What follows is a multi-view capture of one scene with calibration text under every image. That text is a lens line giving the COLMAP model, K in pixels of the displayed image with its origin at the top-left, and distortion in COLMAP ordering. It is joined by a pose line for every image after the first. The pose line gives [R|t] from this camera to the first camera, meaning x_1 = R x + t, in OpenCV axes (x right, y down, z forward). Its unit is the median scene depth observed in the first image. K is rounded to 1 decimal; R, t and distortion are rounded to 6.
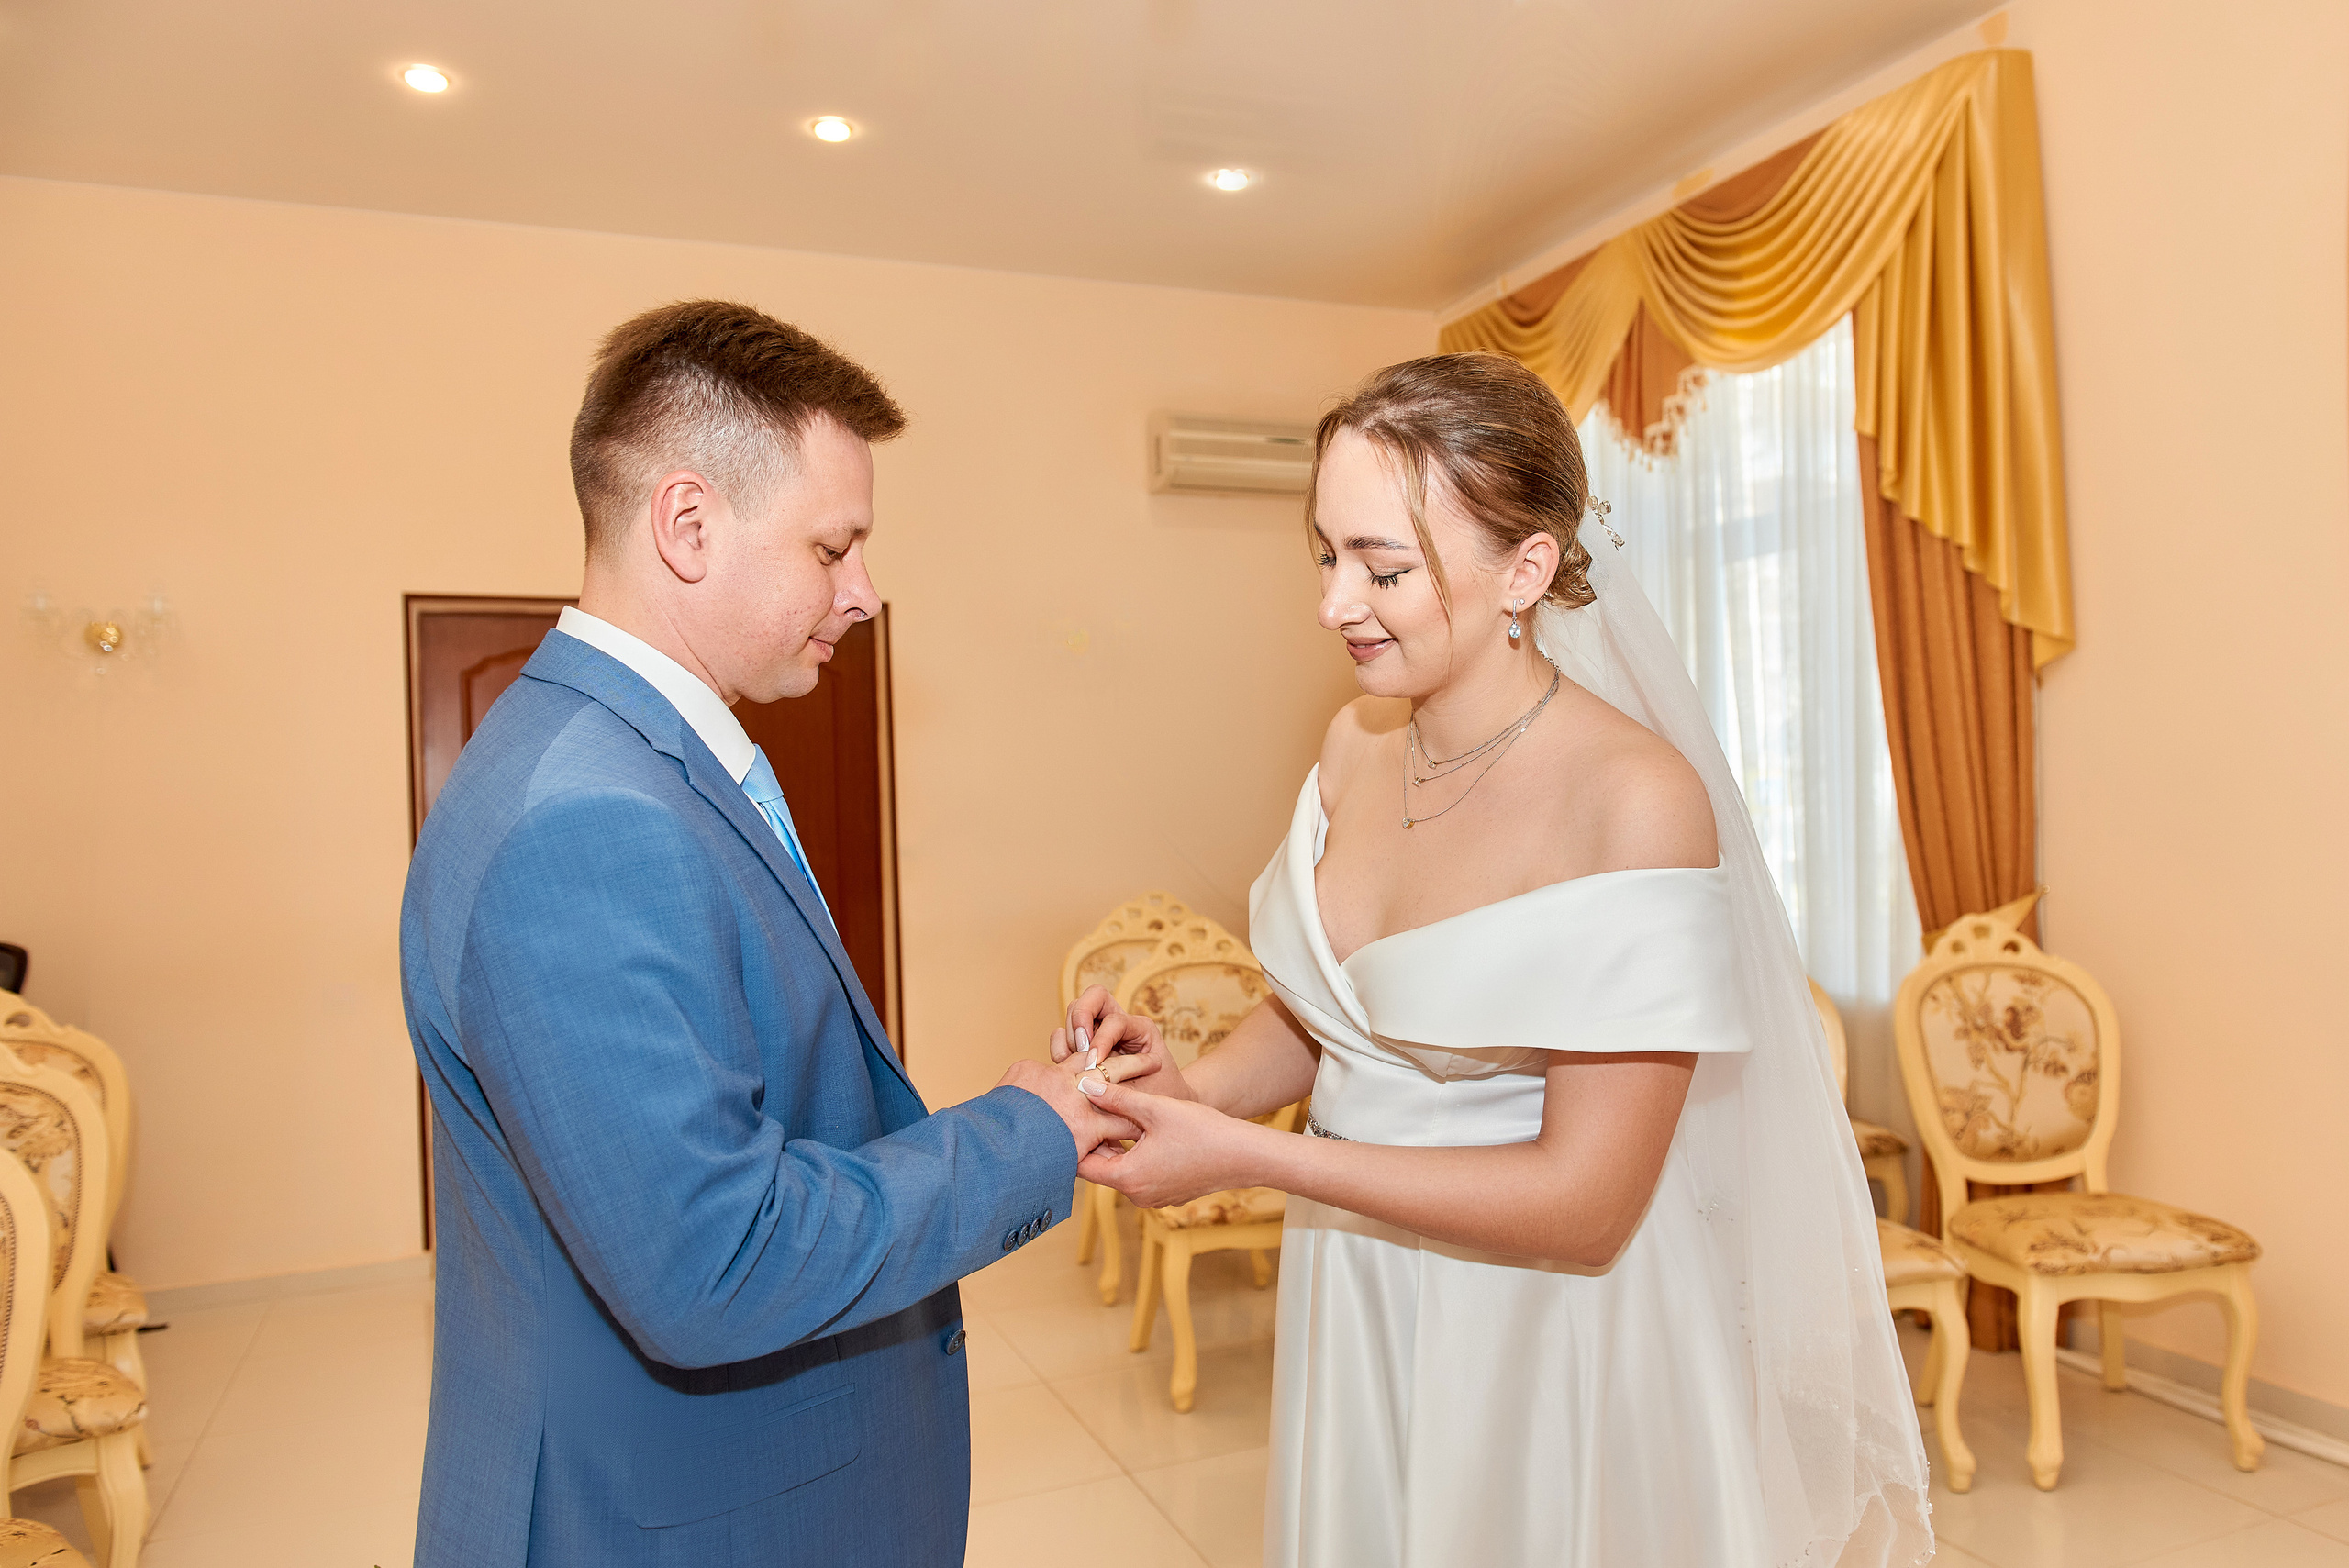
lens RADIAL K [[1716.1, 0, 1256.4], [0, 1716.1, 778.1], [0, 0, 1]] dist [-0.002637, -0.004731]
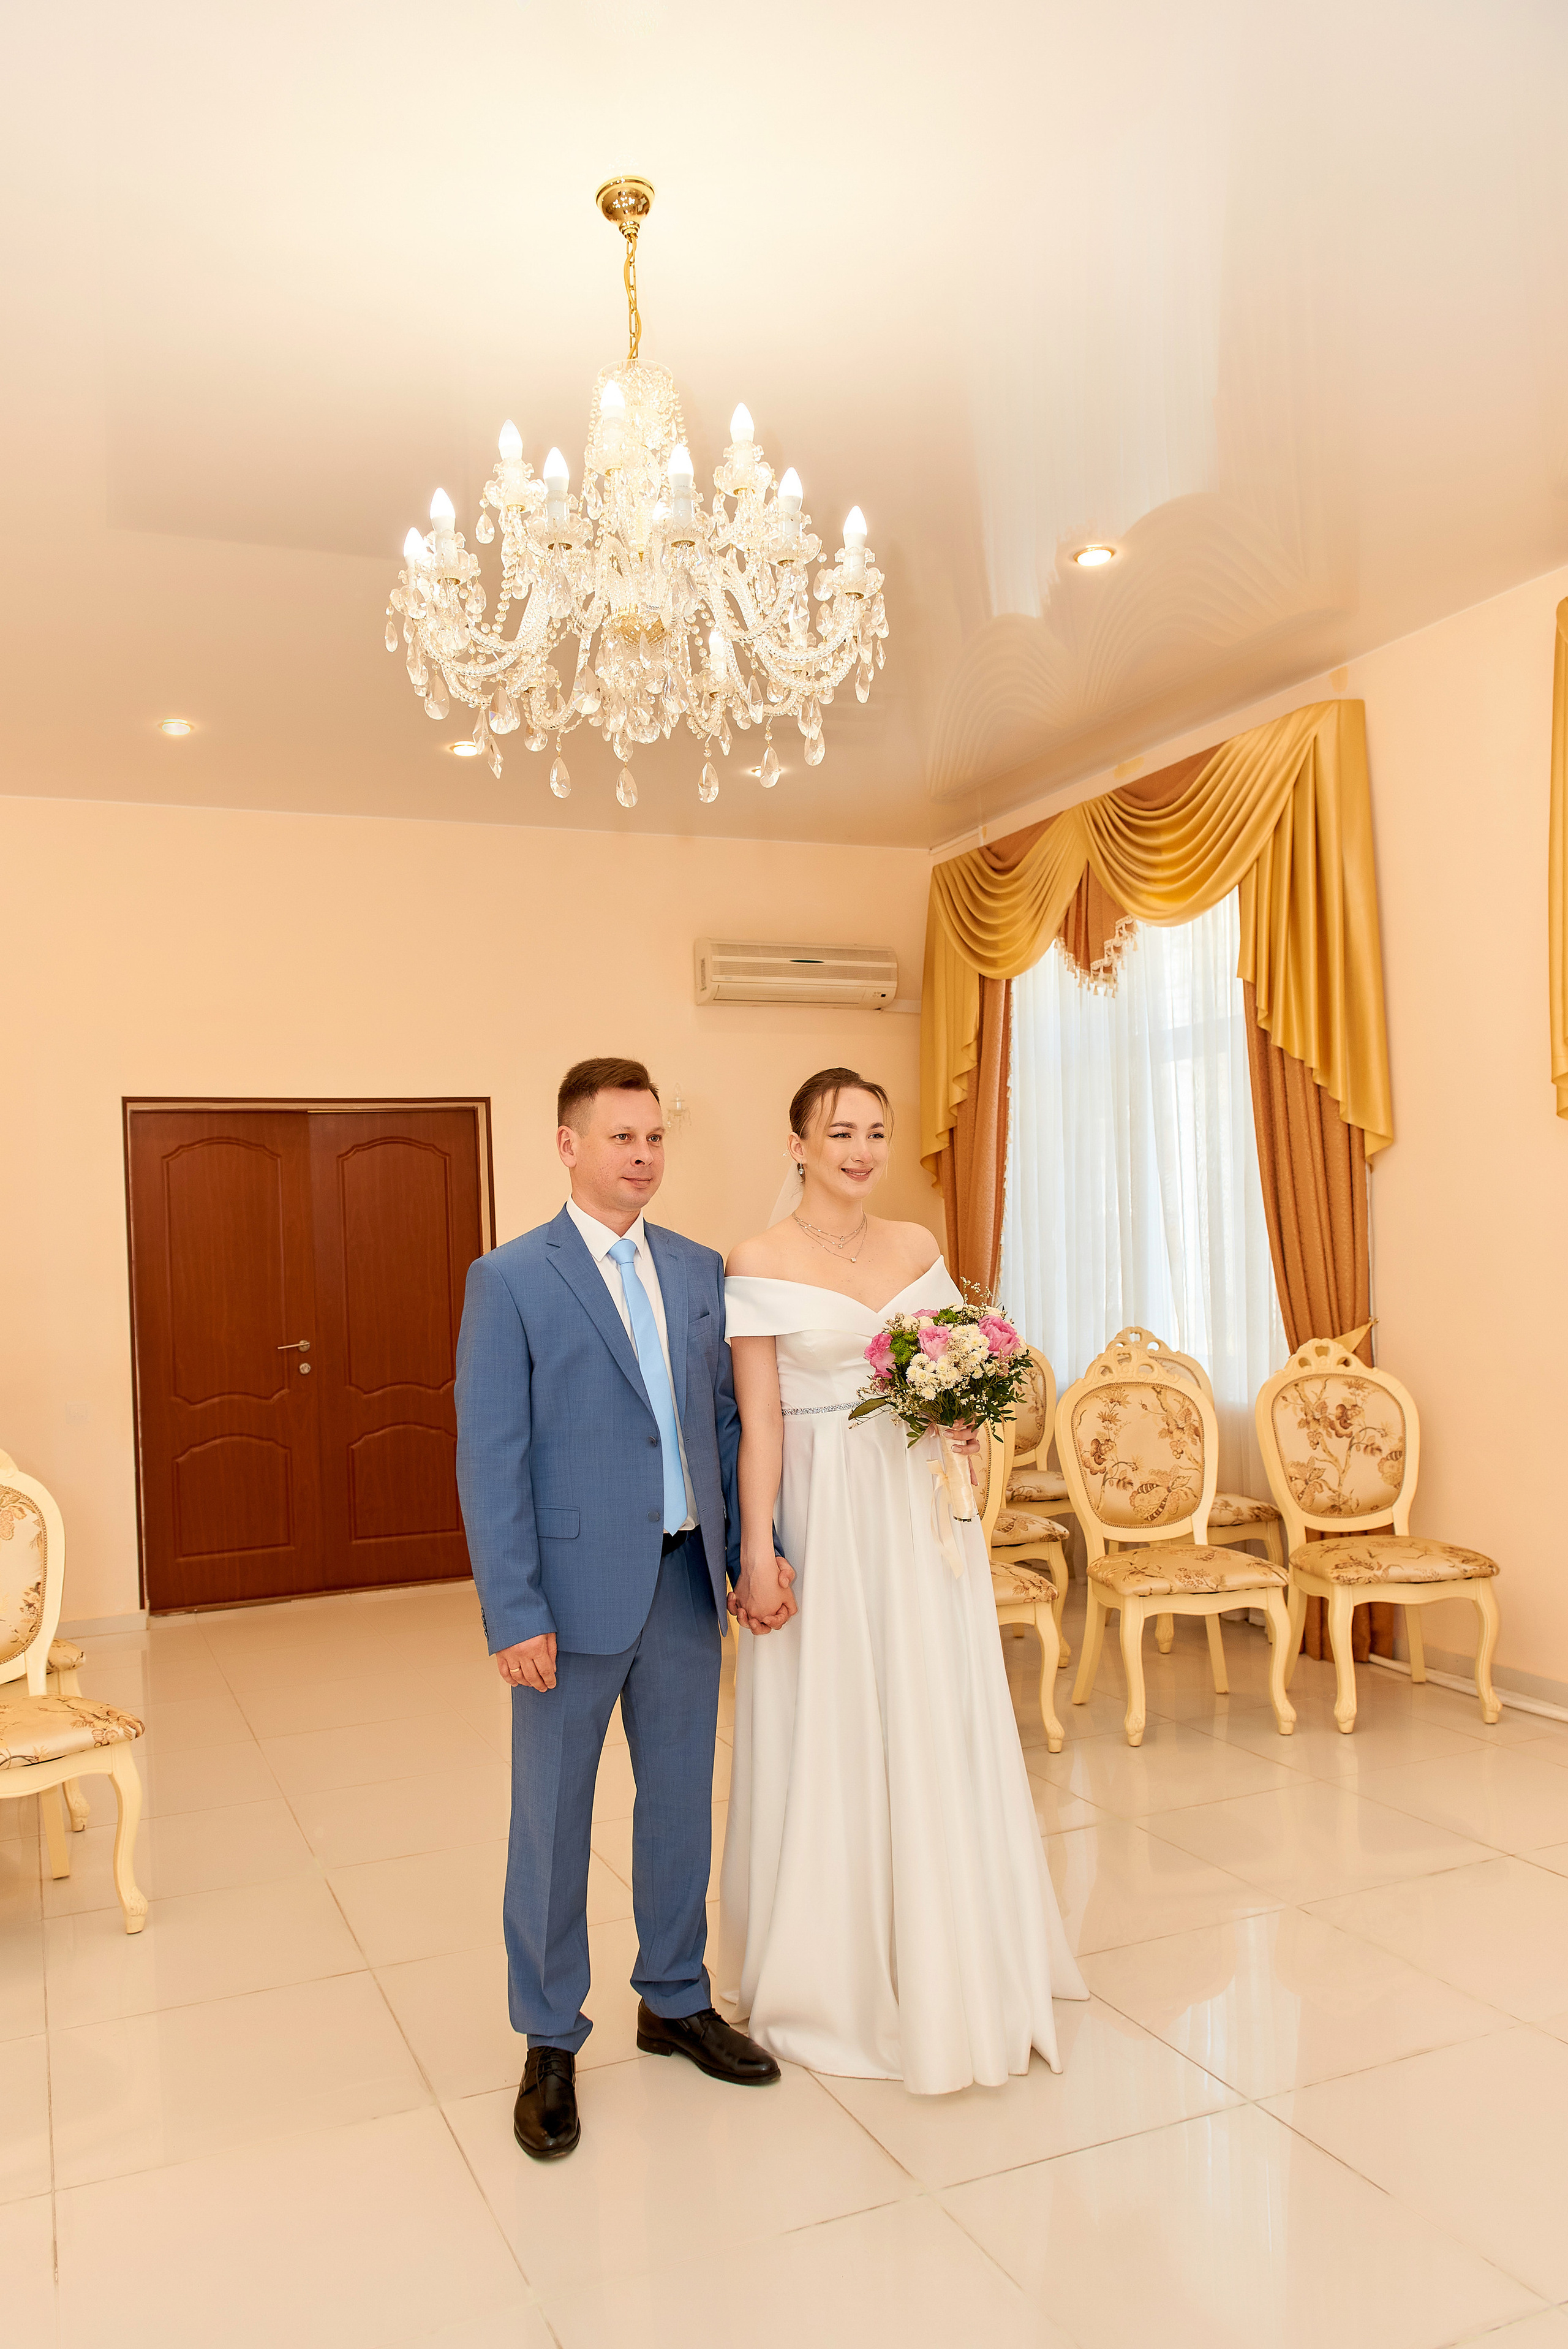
lens RADIAL K [[1715.9, 0, 777.7], [0, 1715.9, 1247.1], [0, 0, 1]] dist [-0.002637, -0.004731]
pose [[0.999952, -0.003885, 0.008953, -0.023235], [0.003776, 0.999918, 0.012209, -0.011166], [-0.009000, -0.012175, 0.999885, -0.345582]]
